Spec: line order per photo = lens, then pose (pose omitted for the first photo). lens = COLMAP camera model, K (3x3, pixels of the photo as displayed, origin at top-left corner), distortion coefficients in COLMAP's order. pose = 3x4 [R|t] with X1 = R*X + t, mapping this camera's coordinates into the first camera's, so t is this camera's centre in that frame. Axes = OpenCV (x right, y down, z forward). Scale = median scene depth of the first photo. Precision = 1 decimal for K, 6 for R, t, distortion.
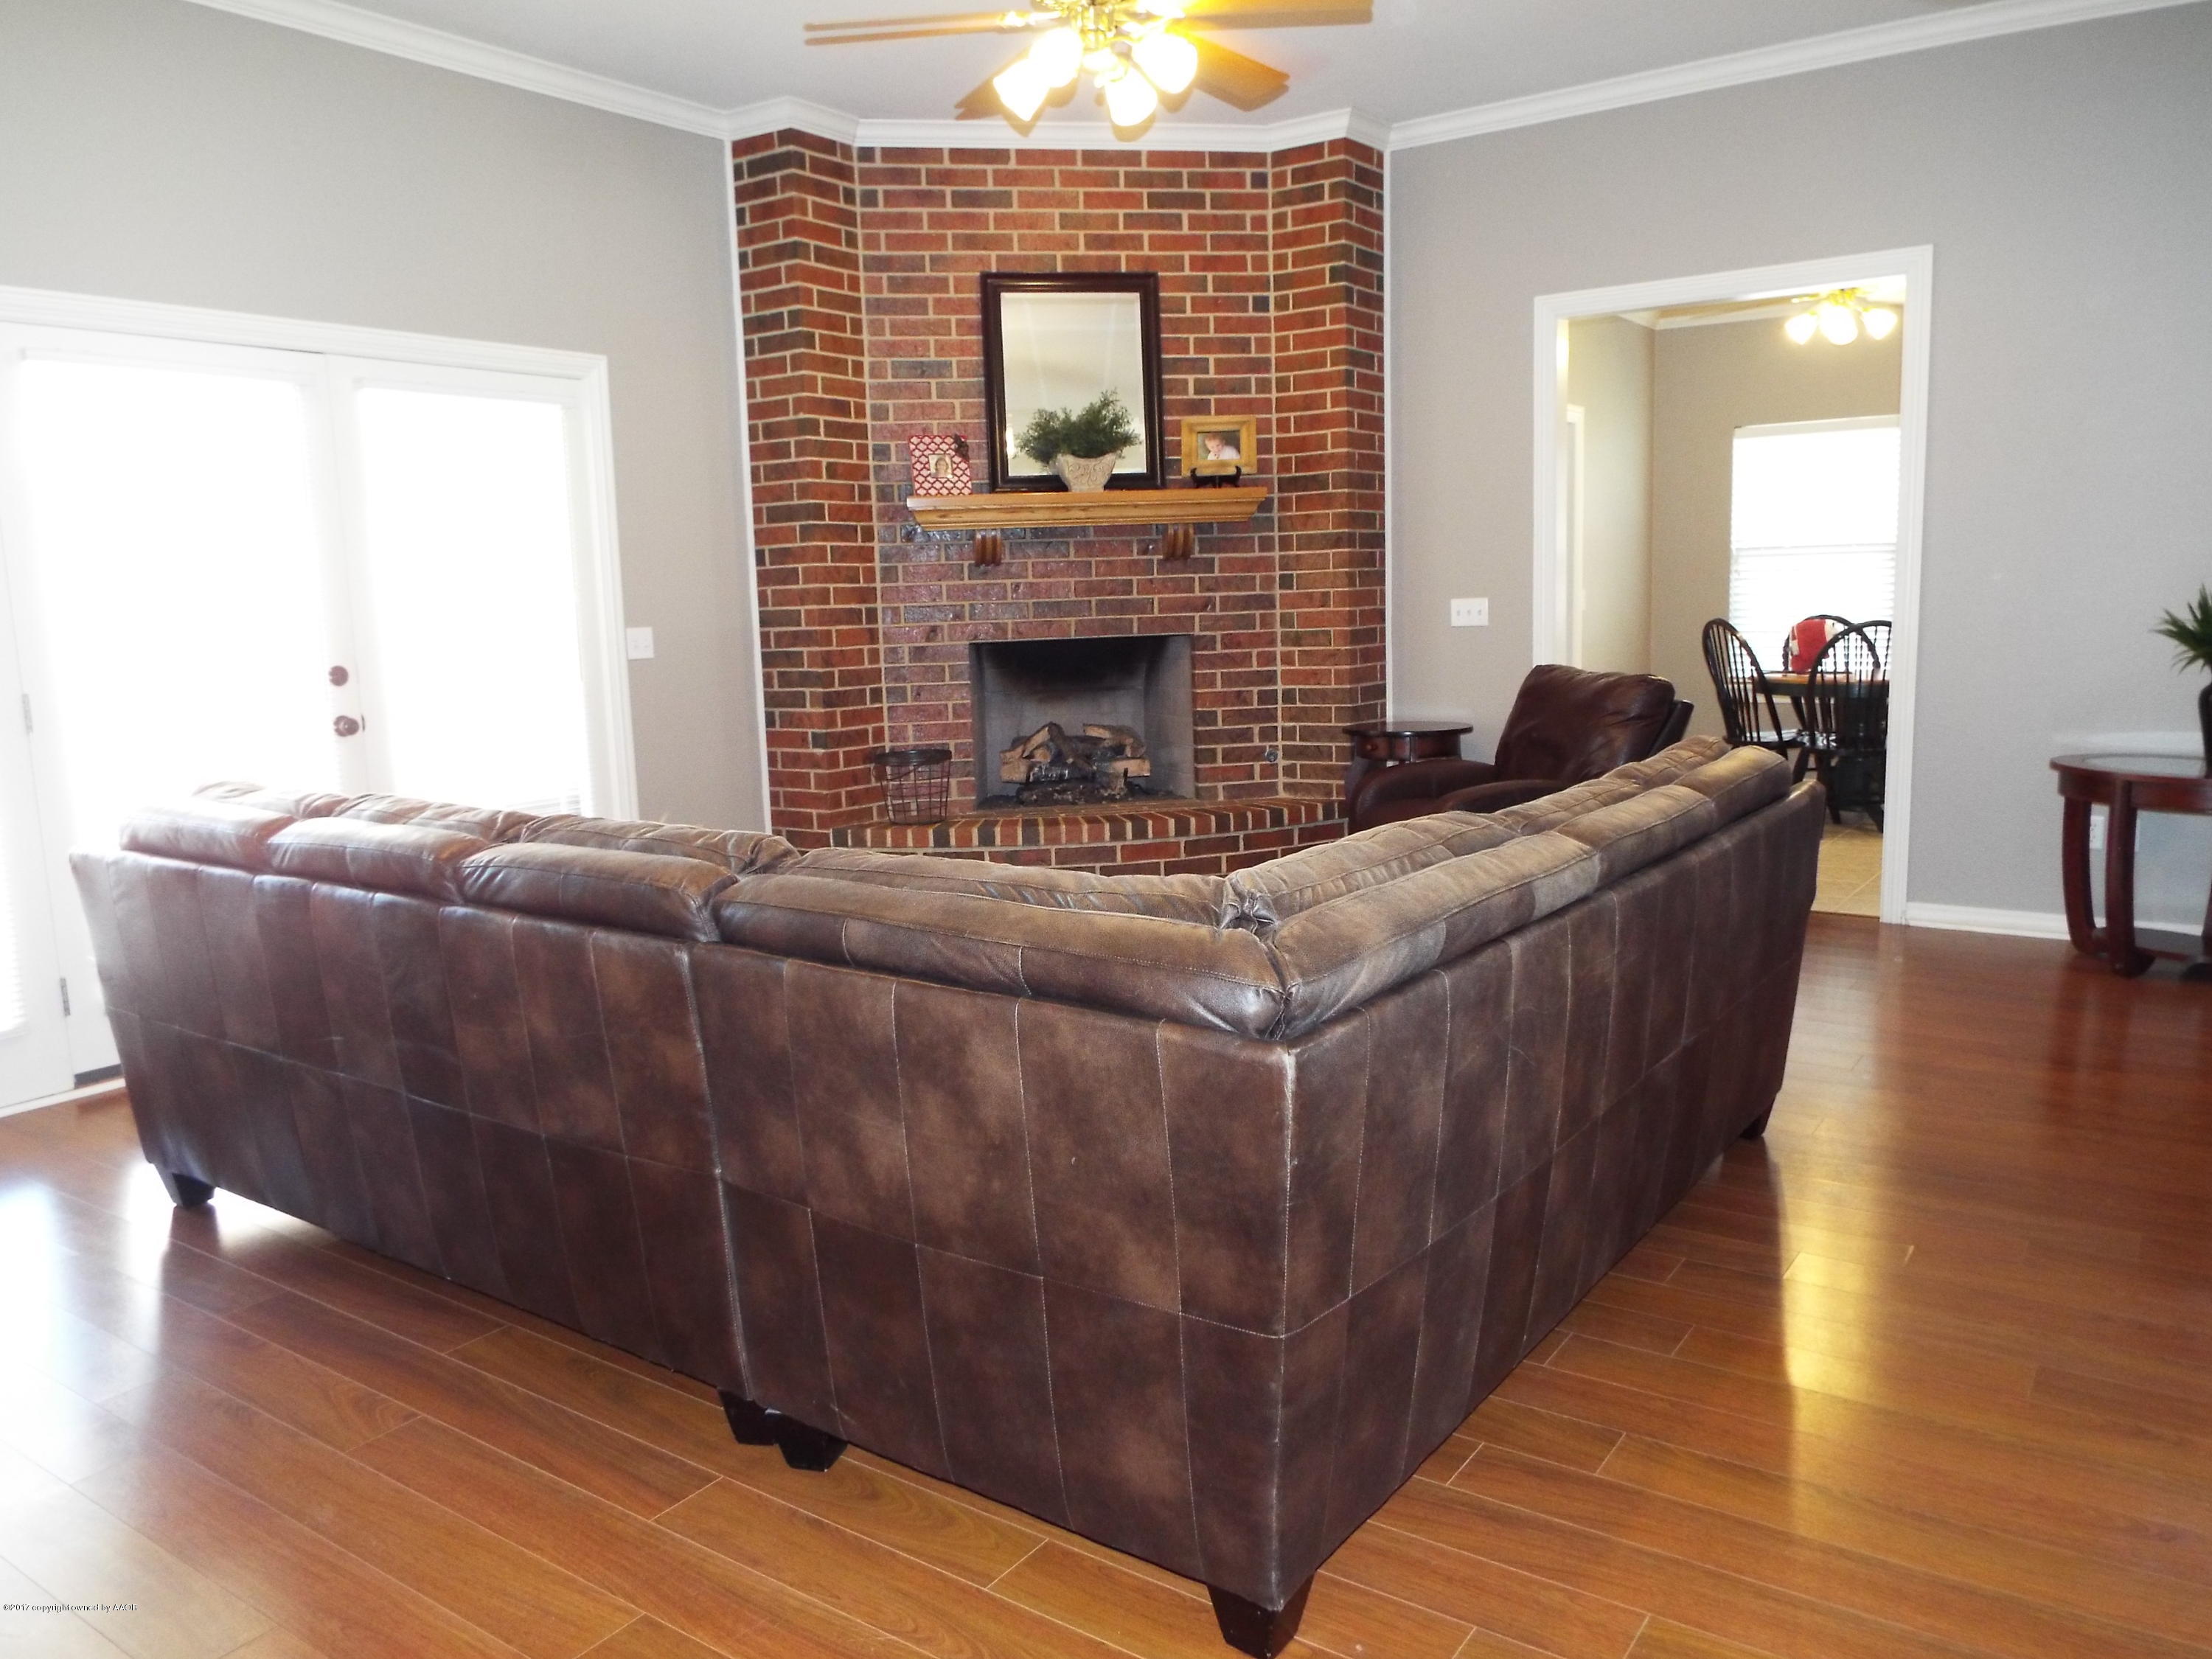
lens RADIAL K [[1636.3, 0, 1106.0], [0, 1636.3, 829.5], [0, 0, 1]] dist [-0.011446, 0.003470]
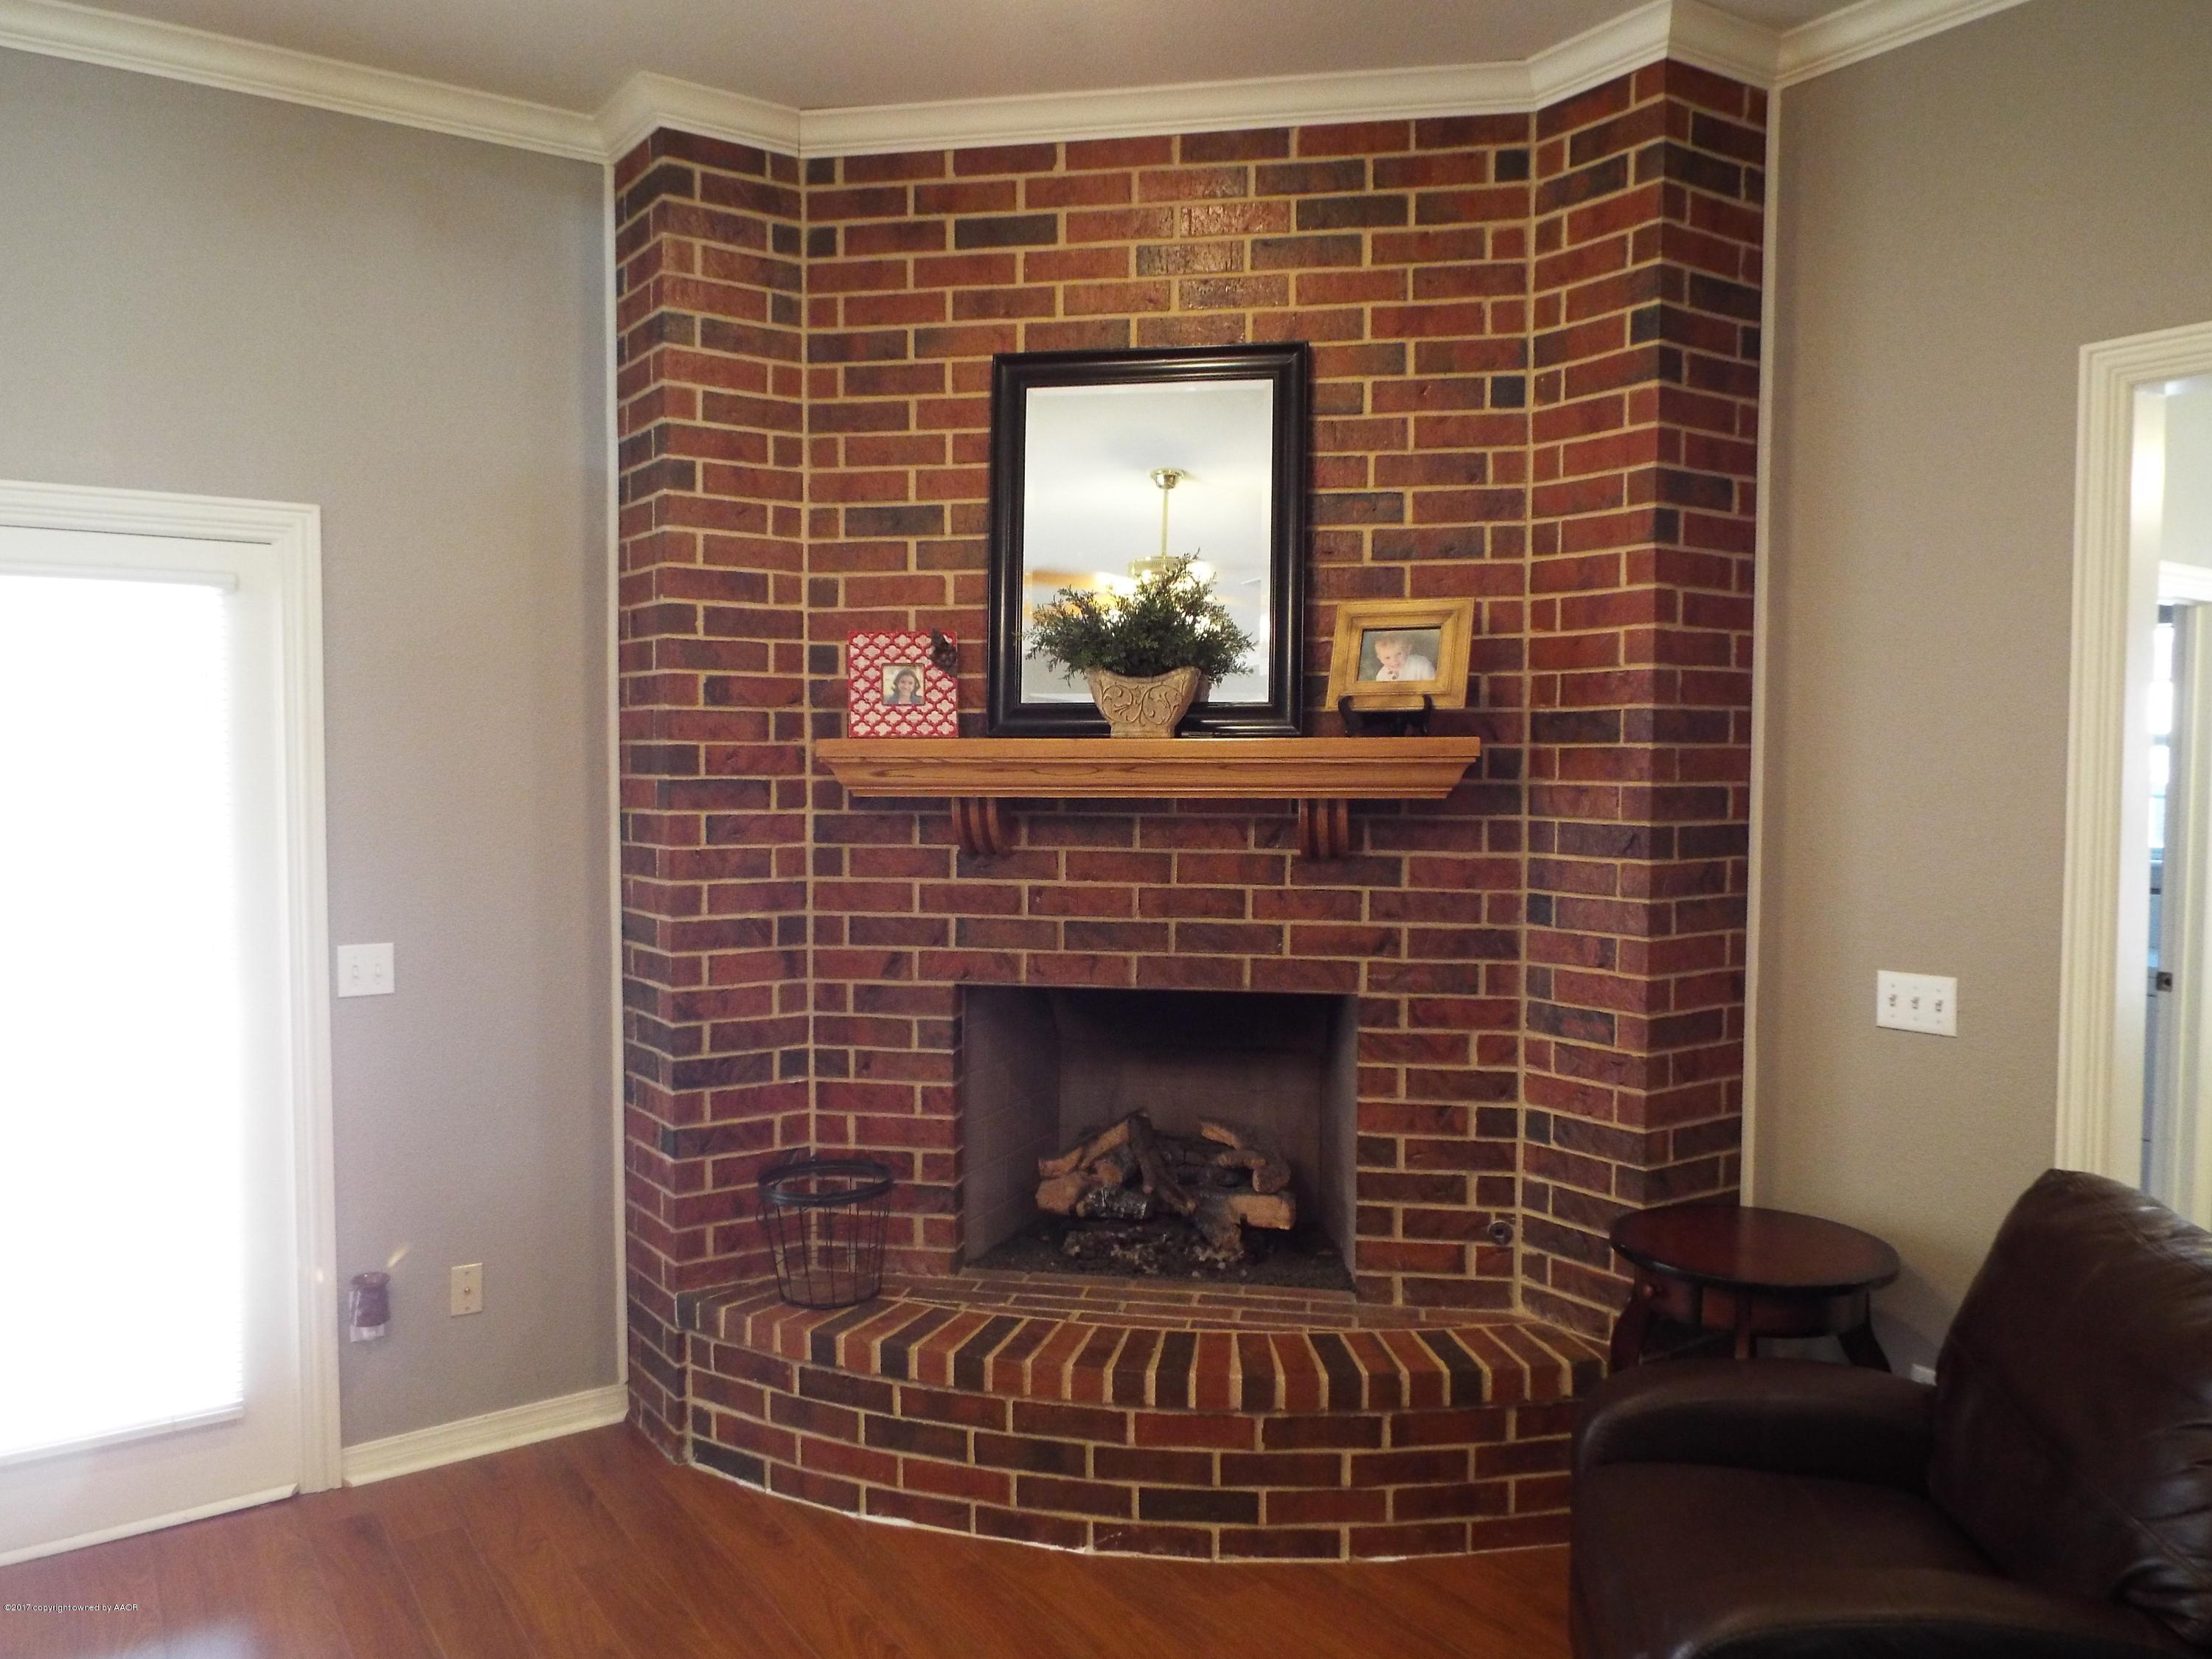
lens RADIAL K [[1636.3, 0, 1106.0], [0, 1636.3, 829.5], [0, 0, 1]] dist [-0.011446, 0.003470]
pose [[0.938734, 0.050978, -0.340853, 0.162431], [-0.080175, 0.994168, -0.072120, -0.132543], [0.335188, 0.095030, 0.937346, 0.476766]]
